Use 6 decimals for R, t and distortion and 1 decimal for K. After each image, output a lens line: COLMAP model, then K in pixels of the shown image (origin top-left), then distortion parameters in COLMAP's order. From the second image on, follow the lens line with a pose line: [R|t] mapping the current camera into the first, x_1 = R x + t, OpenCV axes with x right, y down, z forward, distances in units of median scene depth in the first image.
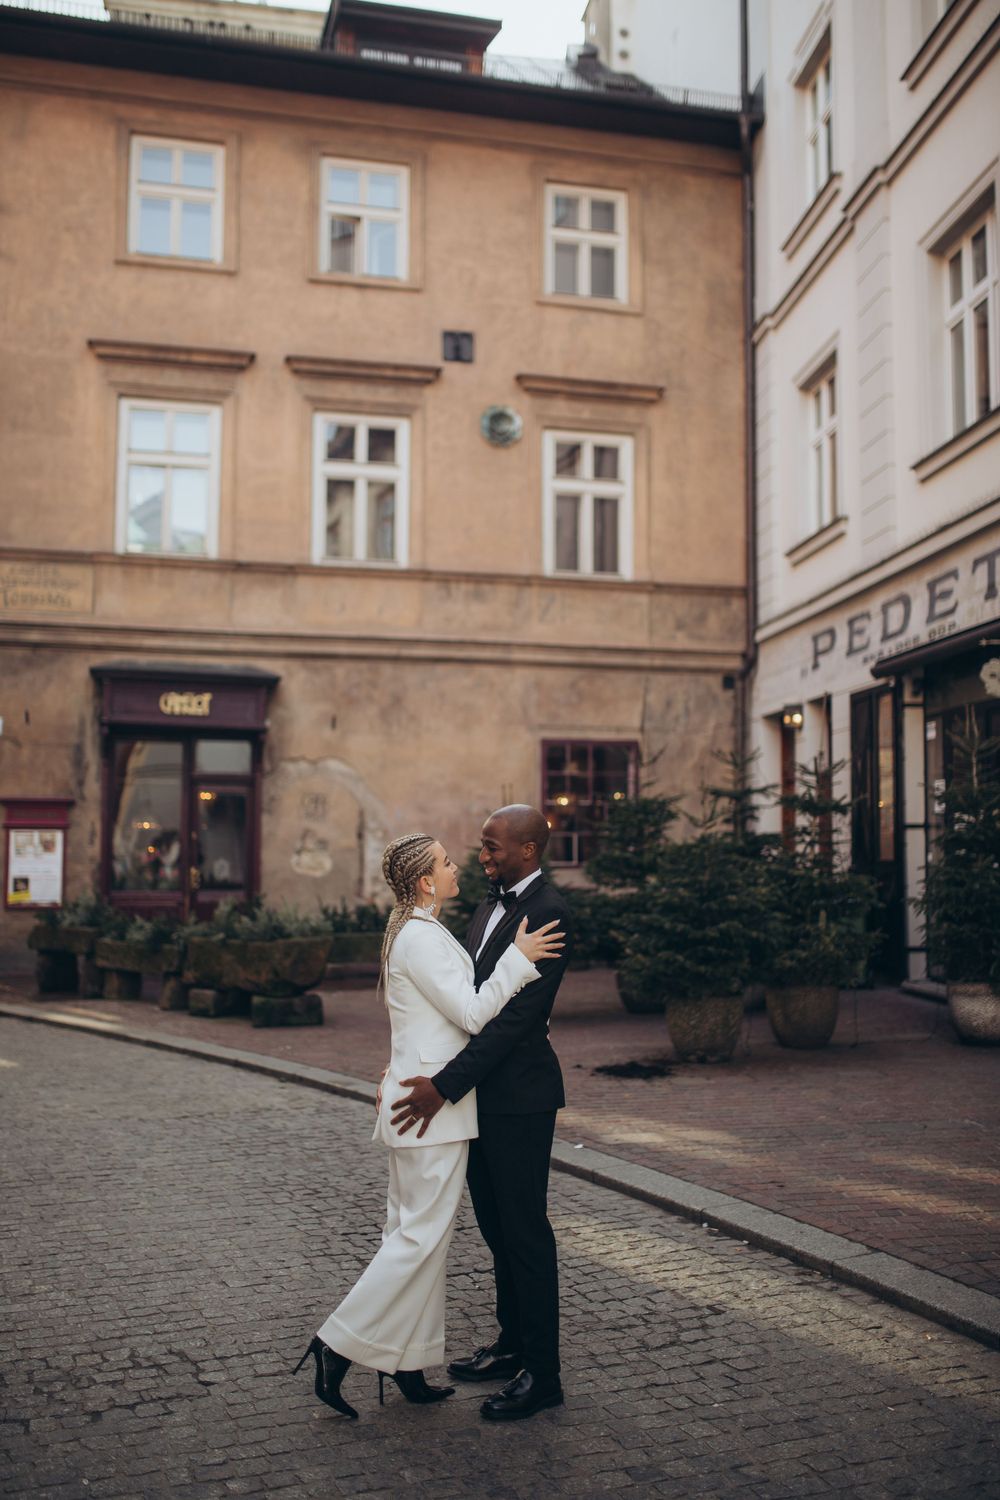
lens RADIAL K [[1507.9, 0, 503.2], [0, 1507.9, 748.2], [0, 0, 1]] dist [-0.004739, 0.013042]
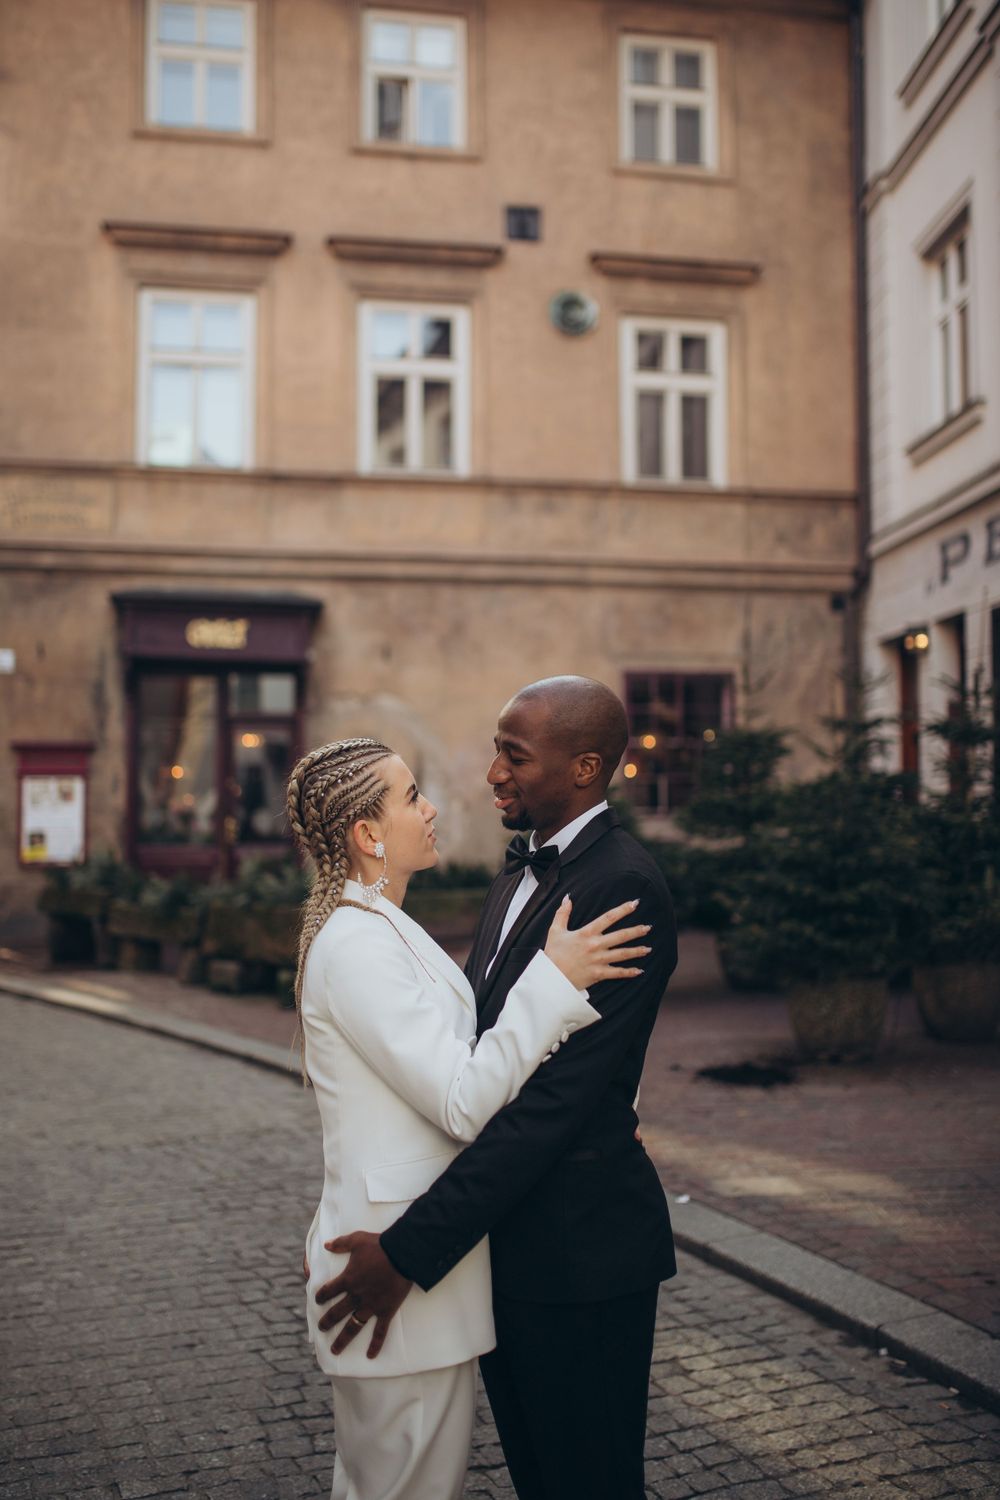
lens RADIAL K [[1474.9, 0, 503.0], [0, 1474.9, 744.2], [0, 0, 1]] dist [-0.018539, 0.018209]
pose [[0.998451, -0.009606, -0.054795, 0.002606], [0.011093, 0.999577, 0.026890, 0.013791], [0.054514, -0.027456, 0.998135, 0.149088]]
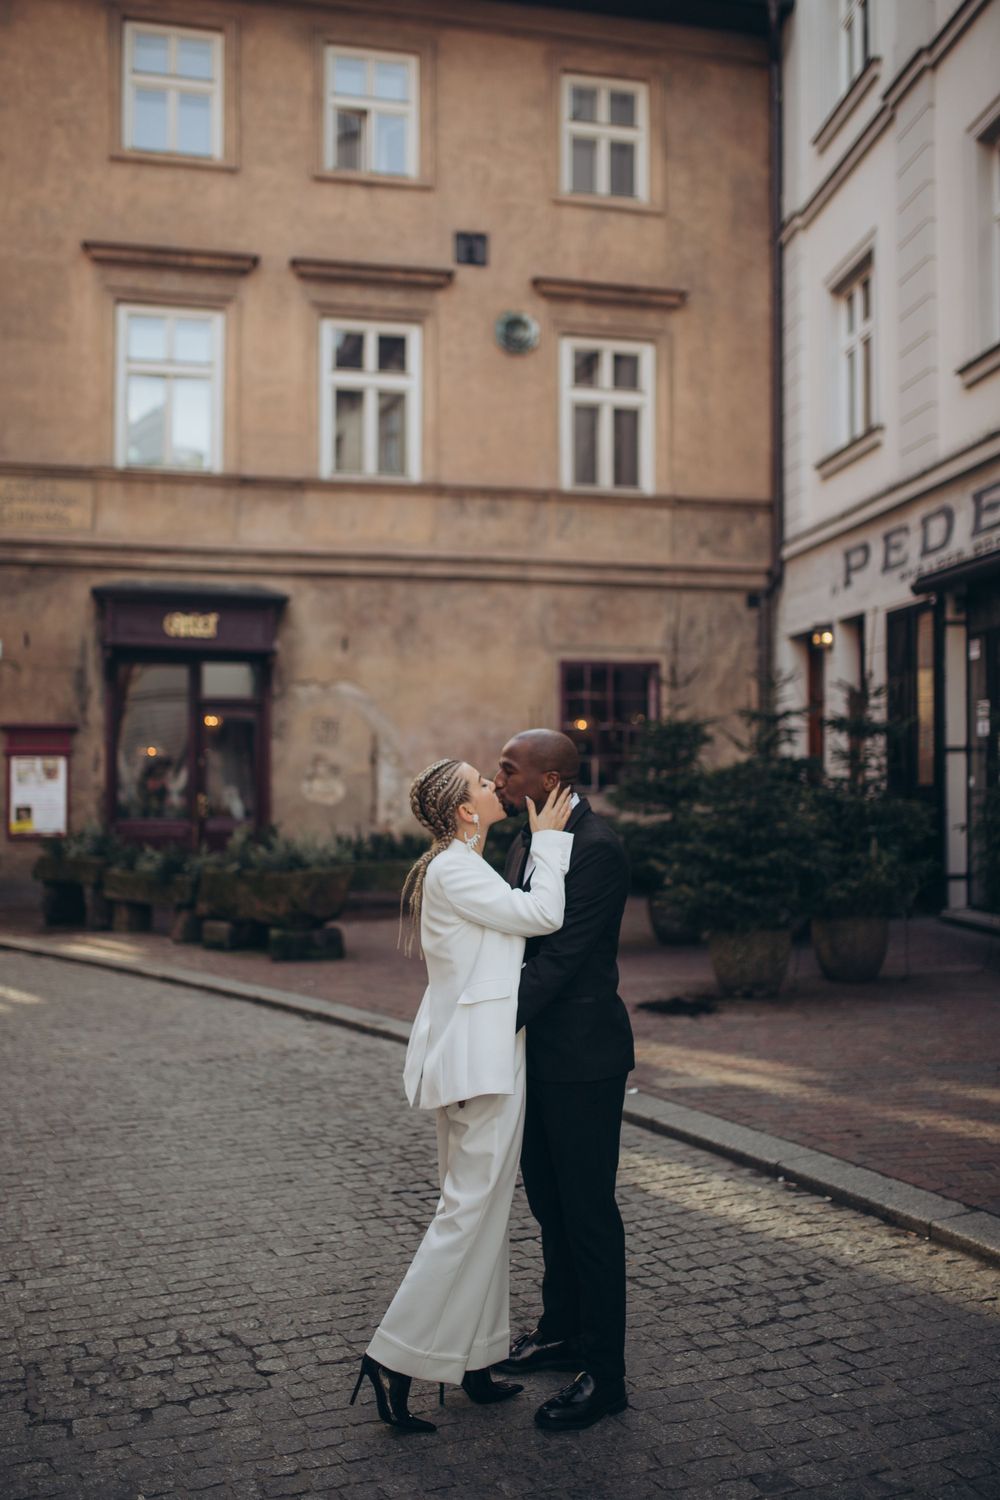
lens RADIAL K [[1507.9, 0, 503.2], [0, 1507.9, 748.2], [0, 0, 1]] dist [-0.004739, 0.013042]
pose [[0.999979, -0.004304, 0.004868, -0.016925], [0.004055, 0.998733, 0.050153, 0.001425], [-0.005078, -0.050132, 0.998730, 0.035241]]
